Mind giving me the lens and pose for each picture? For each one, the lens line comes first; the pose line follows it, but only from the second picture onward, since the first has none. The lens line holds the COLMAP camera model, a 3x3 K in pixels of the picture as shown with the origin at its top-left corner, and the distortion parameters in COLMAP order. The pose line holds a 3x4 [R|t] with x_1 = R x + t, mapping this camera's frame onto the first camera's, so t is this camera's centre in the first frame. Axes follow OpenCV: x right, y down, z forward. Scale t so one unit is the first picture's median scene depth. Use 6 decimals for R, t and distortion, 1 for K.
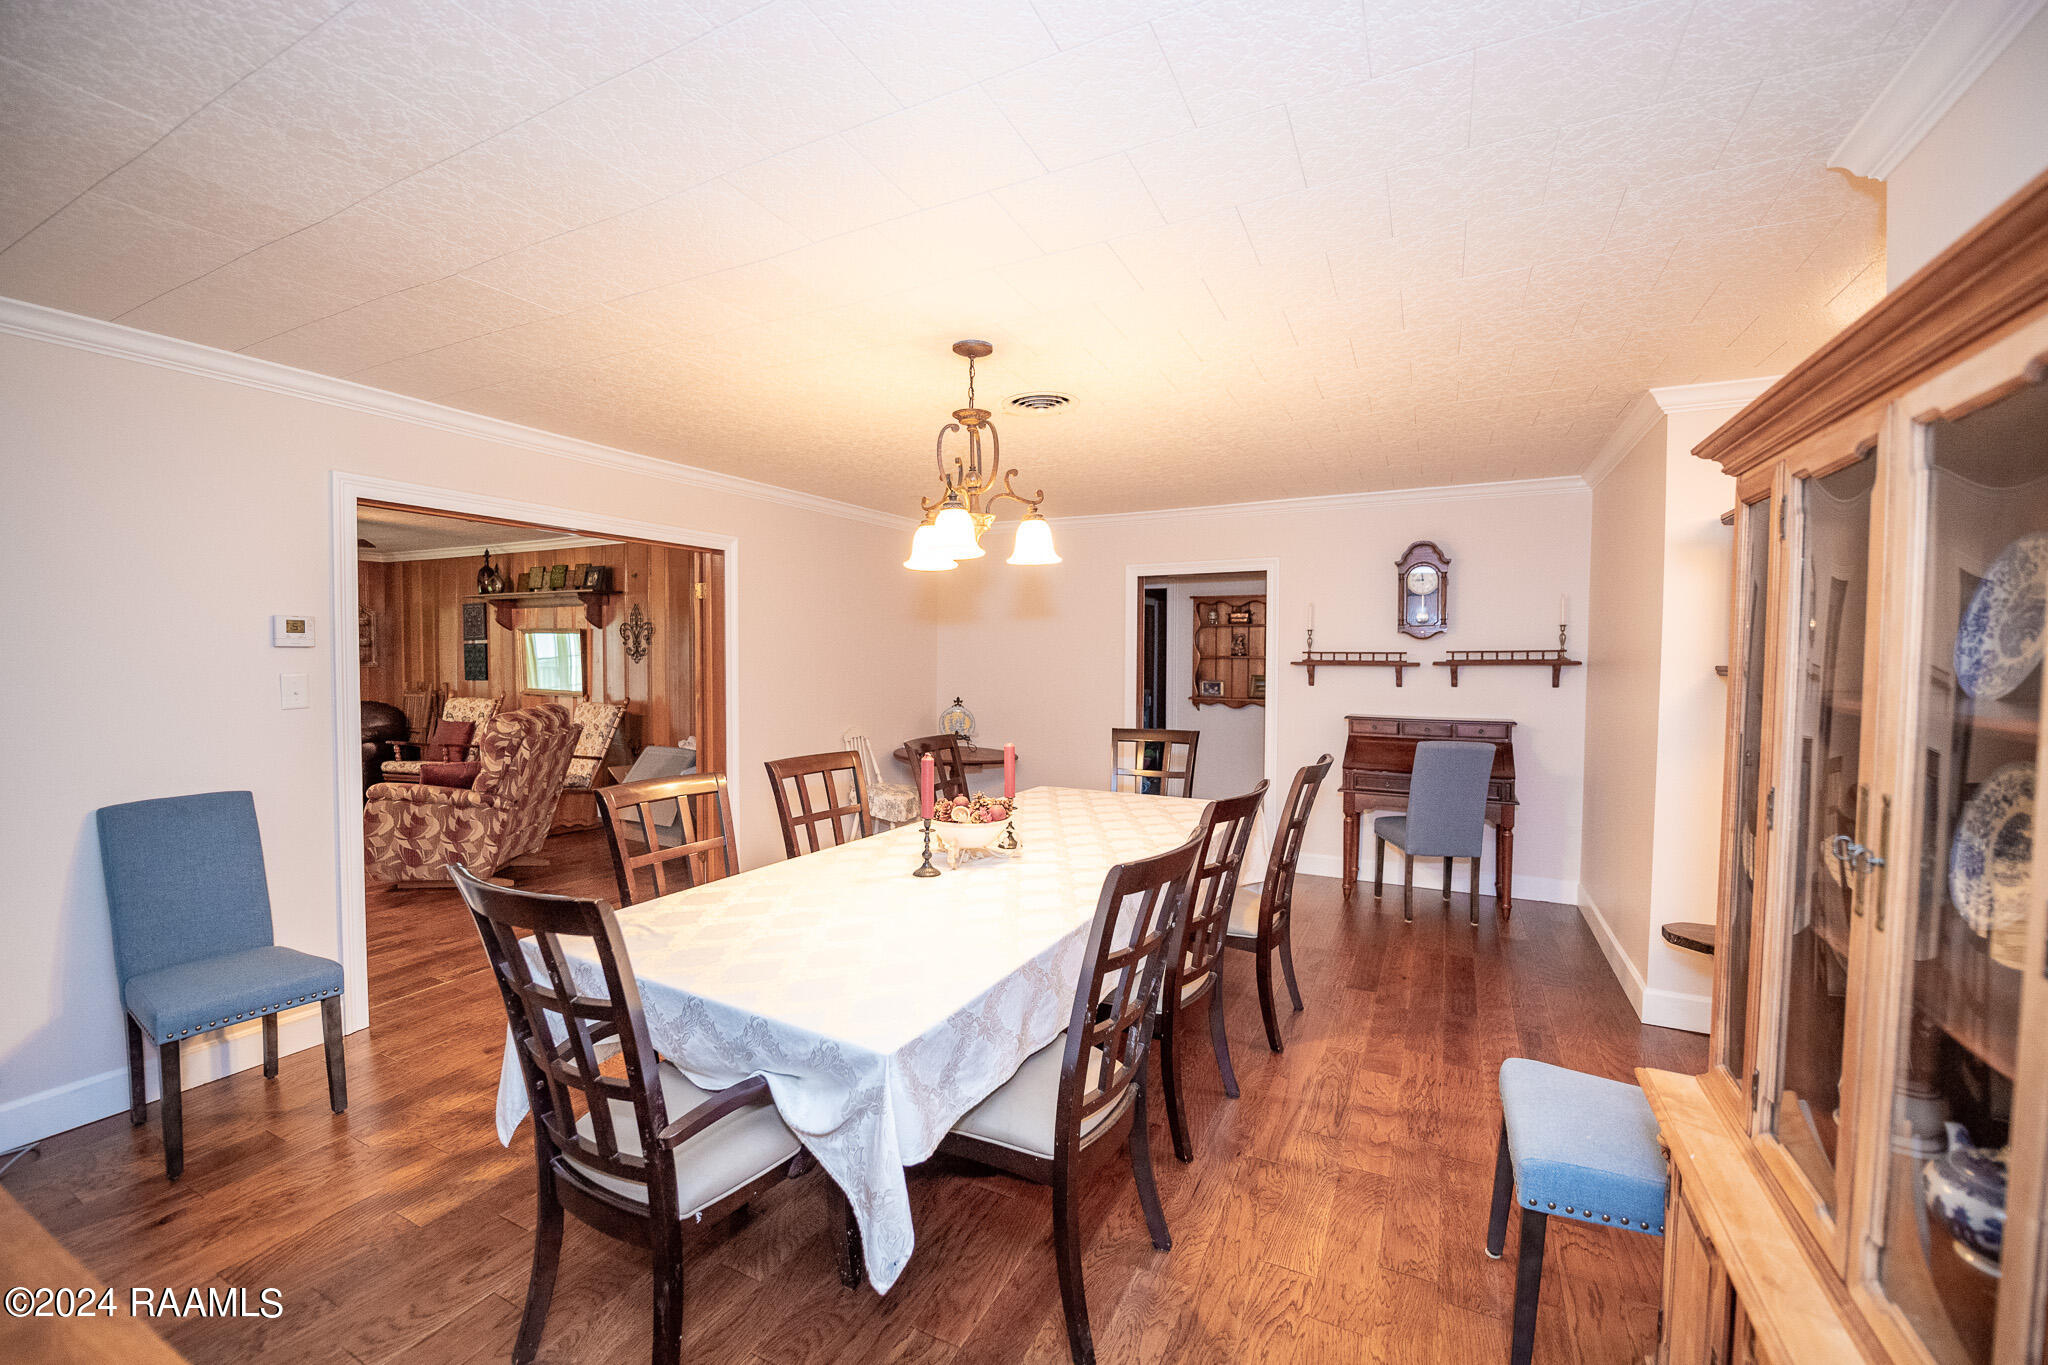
lens RADIAL K [[828.0, 0, 974.1], [0, 828.0, 697.6], [0, 0, 1]] dist [0.010112, -0.004037]
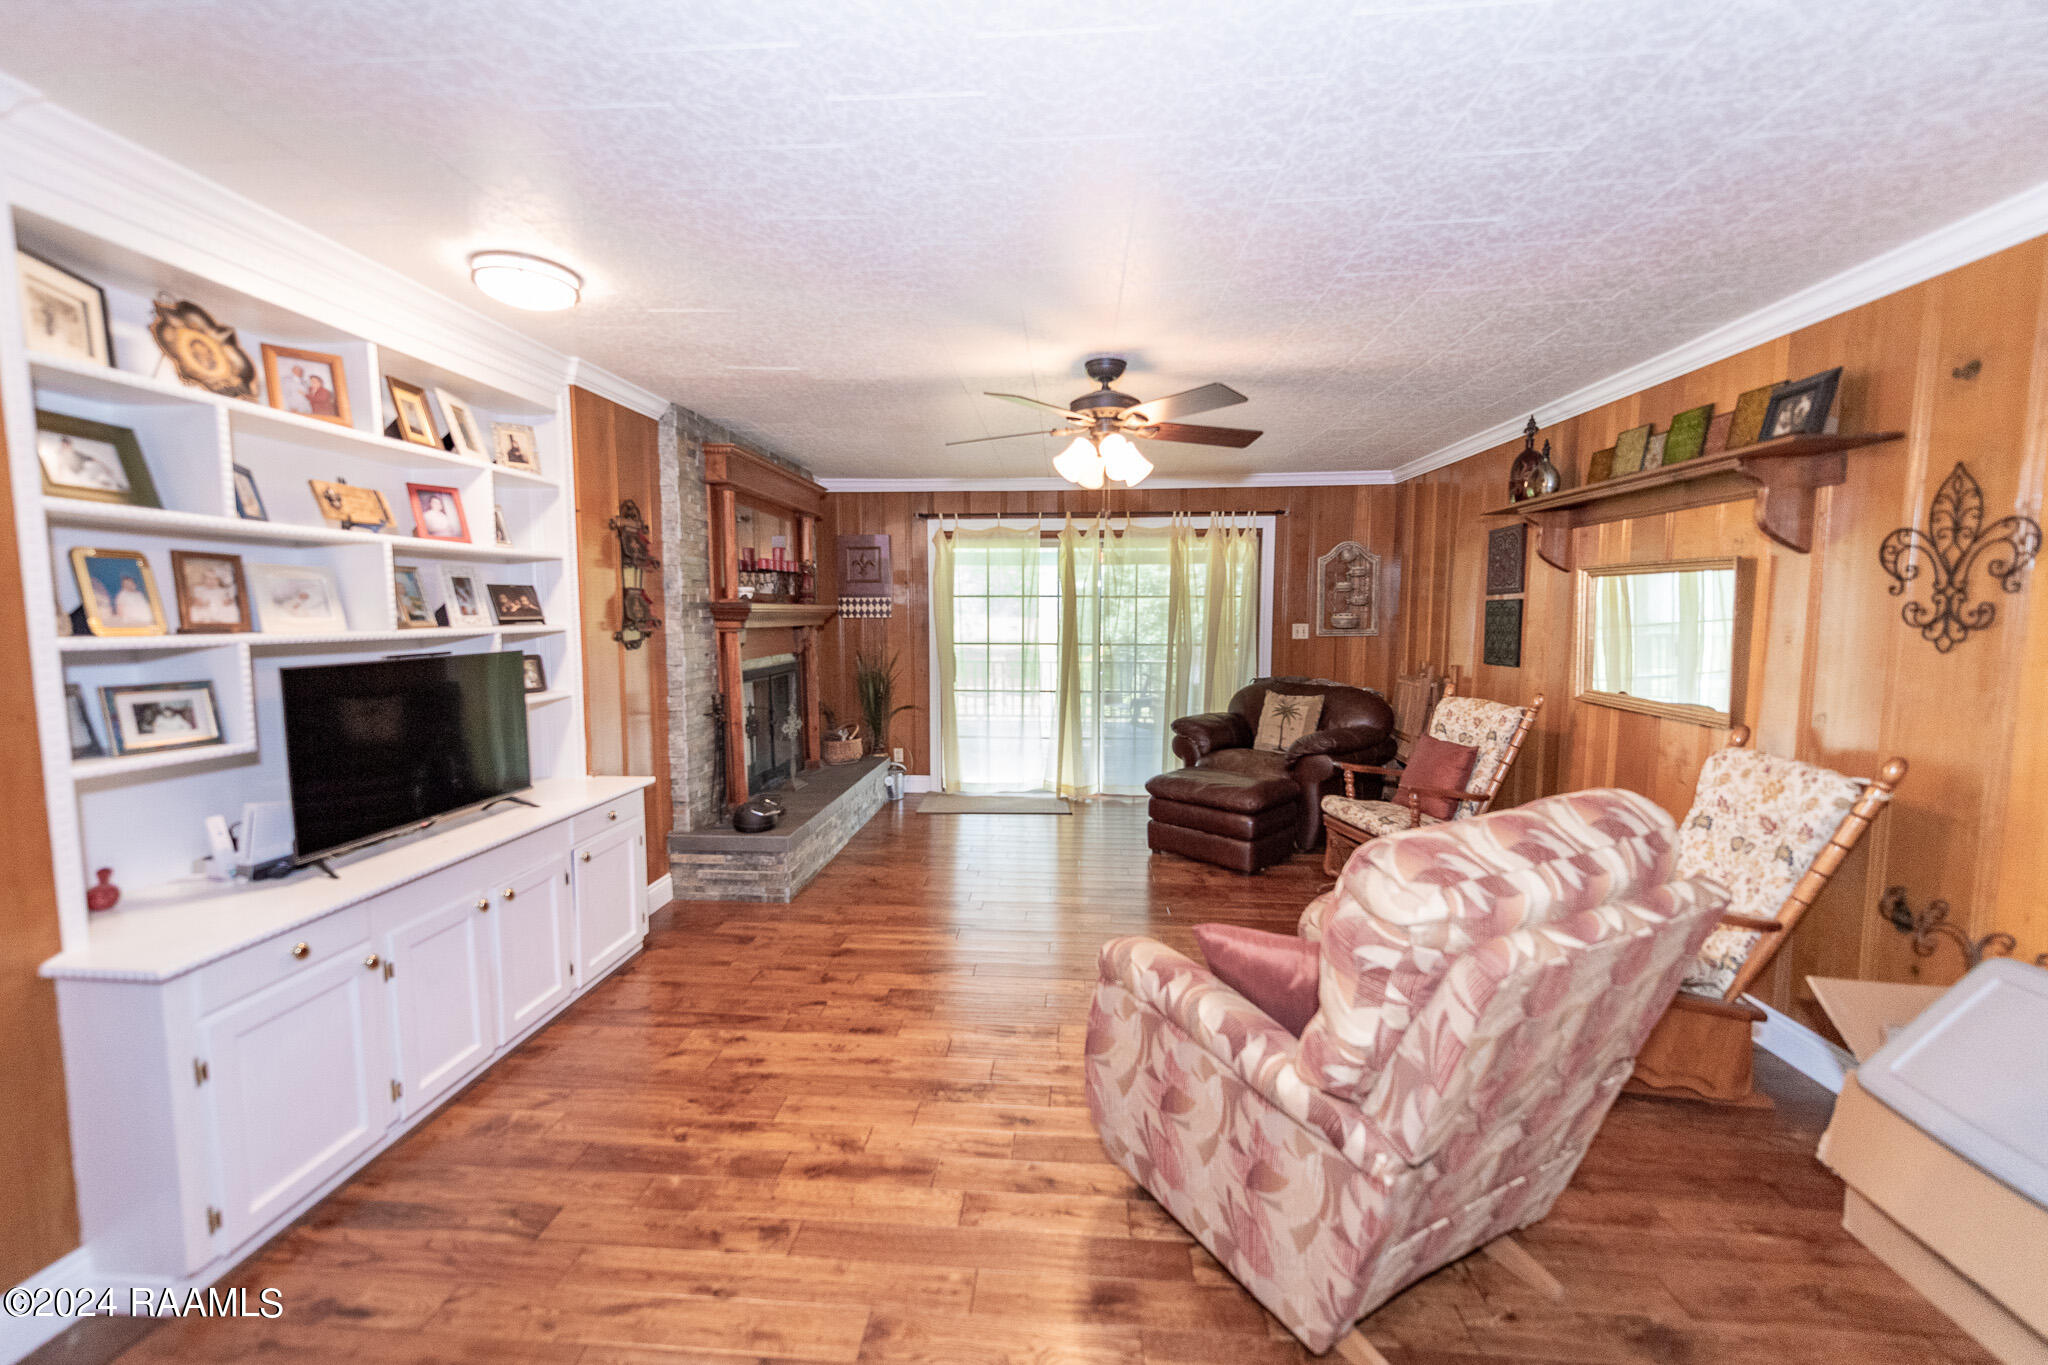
lens RADIAL K [[828.0, 0, 1004.1], [0, 828.0, 675.1], [0, 0, 1]] dist [0.010112, -0.004037]
pose [[0.408241, 0.065960, -0.910488, -0.247571], [-0.048152, 0.997554, 0.050677, -0.029581], [0.911603, 0.023154, 0.410419, 0.509650]]
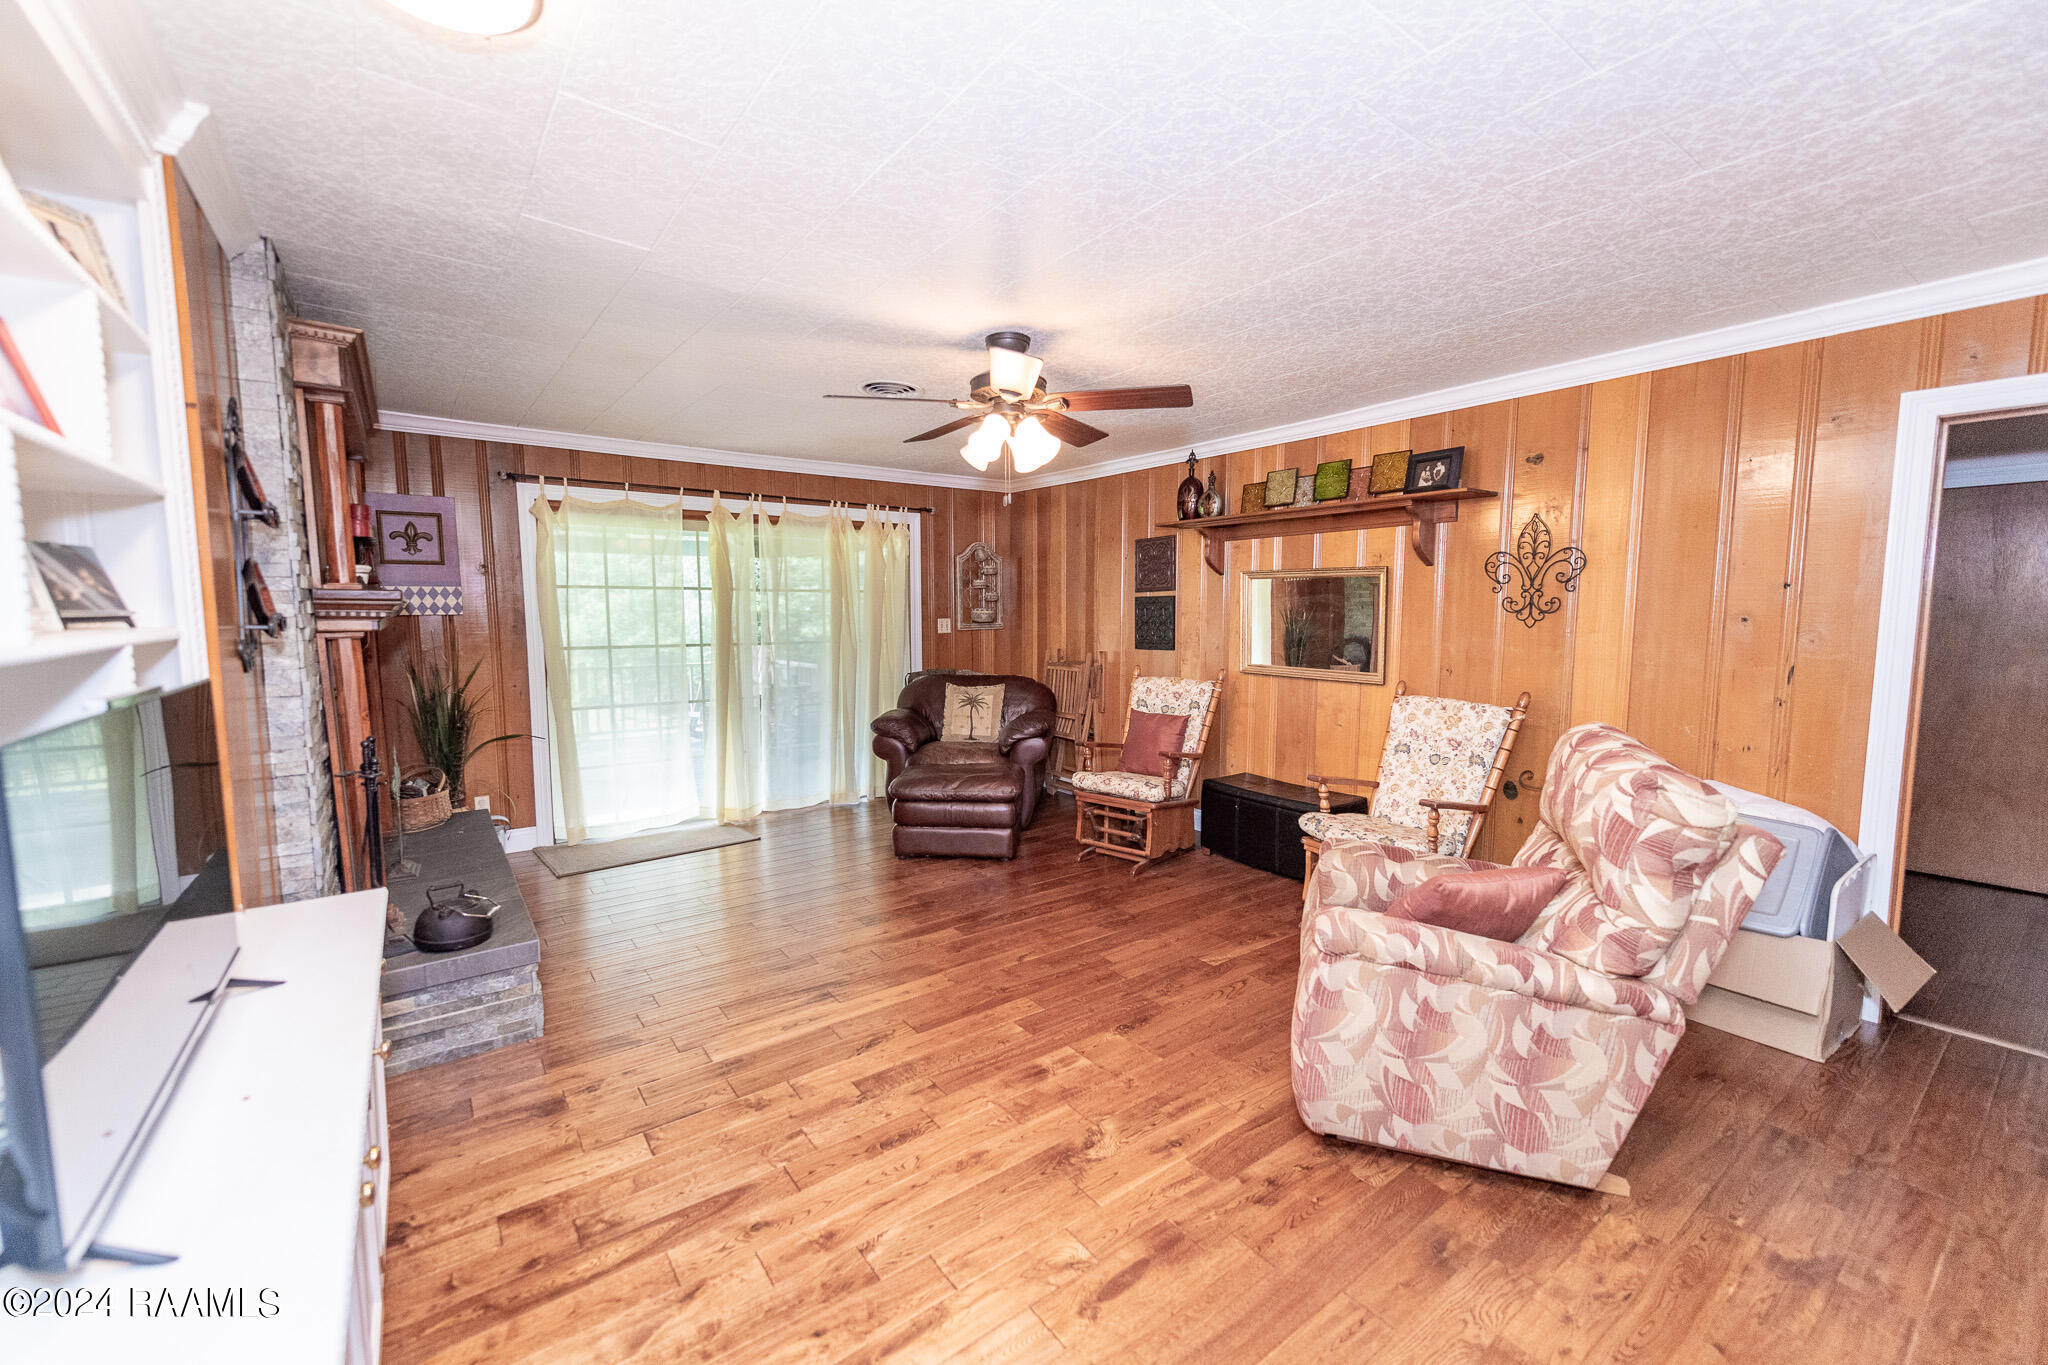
lens RADIAL K [[828.0, 0, 1024.9], [0, 828.0, 677.1], [0, 0, 1]] dist [0.010112, -0.004037]
pose [[0.911132, 0.026873, -0.411239, -0.453810], [-0.015914, 0.999422, 0.030050, -0.019027], [0.411808, -0.020836, 0.911032, 0.360875]]
